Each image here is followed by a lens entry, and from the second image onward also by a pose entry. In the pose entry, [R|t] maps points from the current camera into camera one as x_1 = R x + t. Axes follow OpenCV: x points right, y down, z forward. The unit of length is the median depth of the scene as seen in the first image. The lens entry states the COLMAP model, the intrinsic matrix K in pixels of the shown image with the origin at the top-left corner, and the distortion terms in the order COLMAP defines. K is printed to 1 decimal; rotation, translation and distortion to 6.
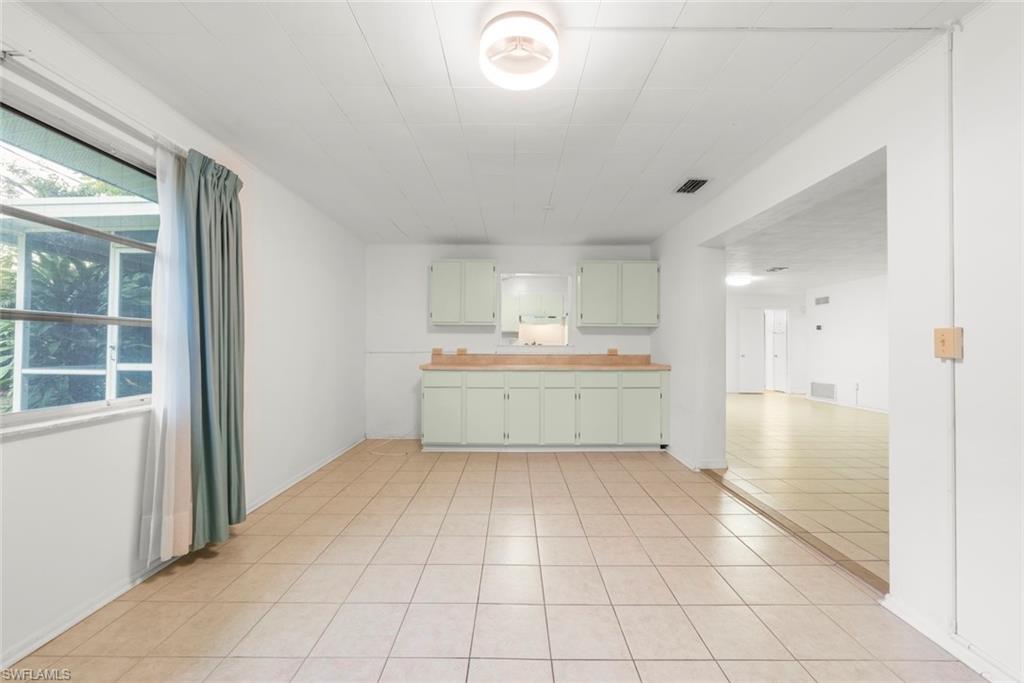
lens RADIAL K [[386.6, 0, 515.0], [0, 386.6, 340.2], [0, 0, 1]] dist [-0.000683, 0.000380]
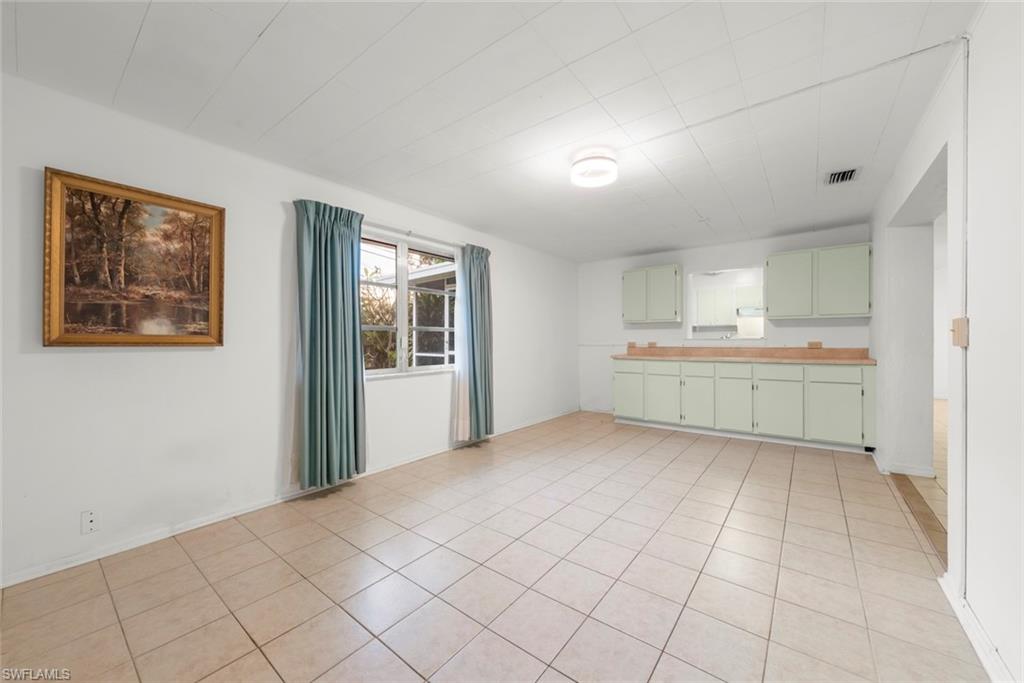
lens RADIAL K [[378.5, 0, 508.9], [0, 378.5, 341.2], [0, 0, 1]] dist [-0.001366, -0.000158]
pose [[0.788355, -0.006031, -0.615190, 0.264871], [0.015388, 0.999832, 0.009917, 0.000462], [0.615028, -0.017285, 0.788316, -0.209141]]
